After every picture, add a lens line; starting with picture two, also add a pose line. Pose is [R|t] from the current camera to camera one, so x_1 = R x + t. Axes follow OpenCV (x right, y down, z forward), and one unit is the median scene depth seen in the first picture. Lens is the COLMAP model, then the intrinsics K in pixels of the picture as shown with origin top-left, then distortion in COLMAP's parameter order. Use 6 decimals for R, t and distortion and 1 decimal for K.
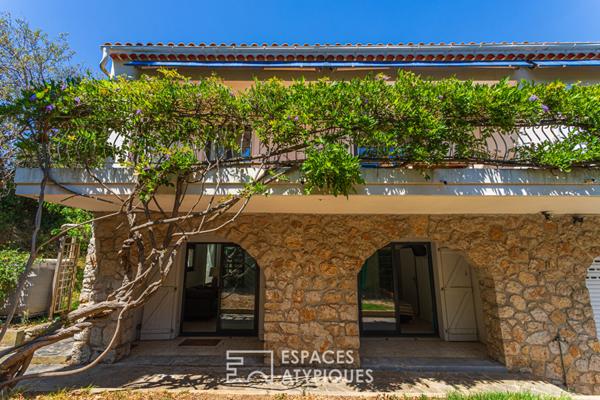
lens RADIAL K [[285.5, 0, 300.8], [0, 285.5, 201.4], [0, 0, 1]] dist [-0.006065, 0.000127]
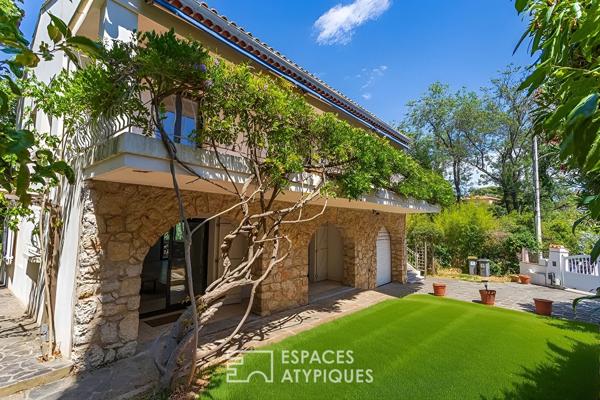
lens RADIAL K [[285.5, 0, 306.0], [0, 285.5, 201.2], [0, 0, 1]] dist [-0.006065, 0.000127]
pose [[0.638169, 0.068163, 0.766873, -1.074973], [-0.165009, 0.985036, 0.049761, -0.044031], [-0.752006, -0.158297, 0.639867, 0.103835]]
